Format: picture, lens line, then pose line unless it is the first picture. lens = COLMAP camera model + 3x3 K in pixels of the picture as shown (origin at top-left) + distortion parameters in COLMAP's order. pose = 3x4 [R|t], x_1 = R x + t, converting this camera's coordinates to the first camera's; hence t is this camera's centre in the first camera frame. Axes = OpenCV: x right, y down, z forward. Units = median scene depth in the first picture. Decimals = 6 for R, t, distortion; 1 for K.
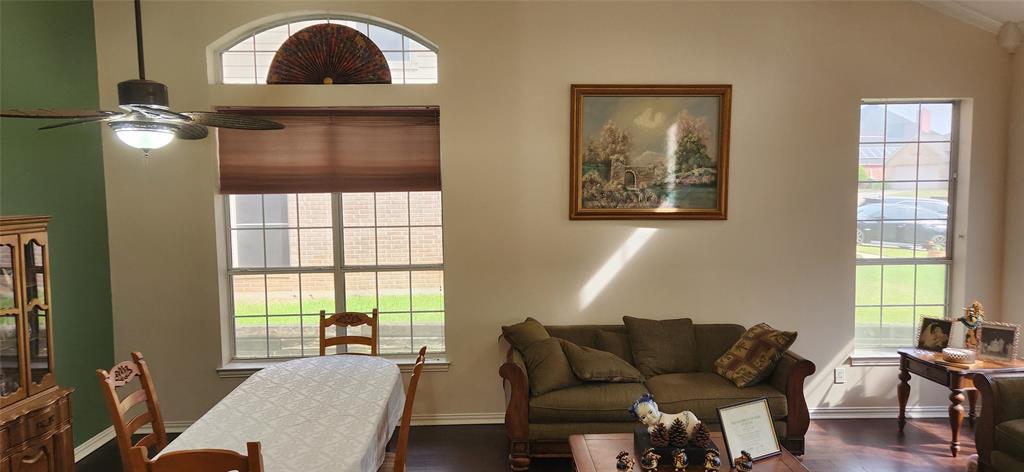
lens RADIAL K [[680.7, 0, 510.3], [0, 680.7, 234.4], [0, 0, 1]] dist [0.068323, -0.055631]
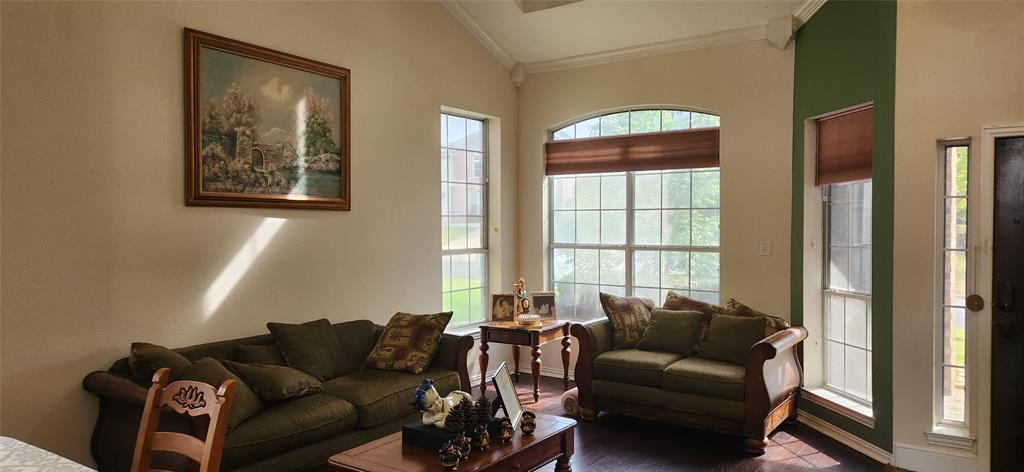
lens RADIAL K [[680.7, 0, 514.8], [0, 680.7, 236.4], [0, 0, 1]] dist [0.068323, -0.055631]
pose [[0.600312, -0.008619, 0.799720, -0.306018], [0.057326, 0.997834, -0.032278, 0.058462], [-0.797709, 0.065222, 0.599505, 0.258153]]
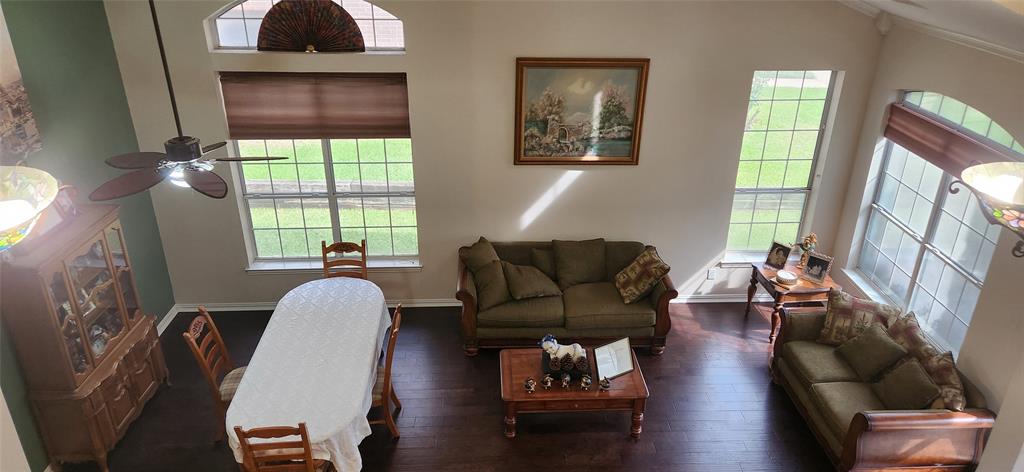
lens RADIAL K [[680.7, 0, 514.0], [0, 680.7, 225.6], [0, 0, 1]] dist [0.068323, -0.055631]
pose [[0.999613, 0.008524, 0.026463, 0.055254], [-0.017370, 0.934671, 0.355091, -0.366009], [-0.021707, -0.355413, 0.934457, -0.219022]]
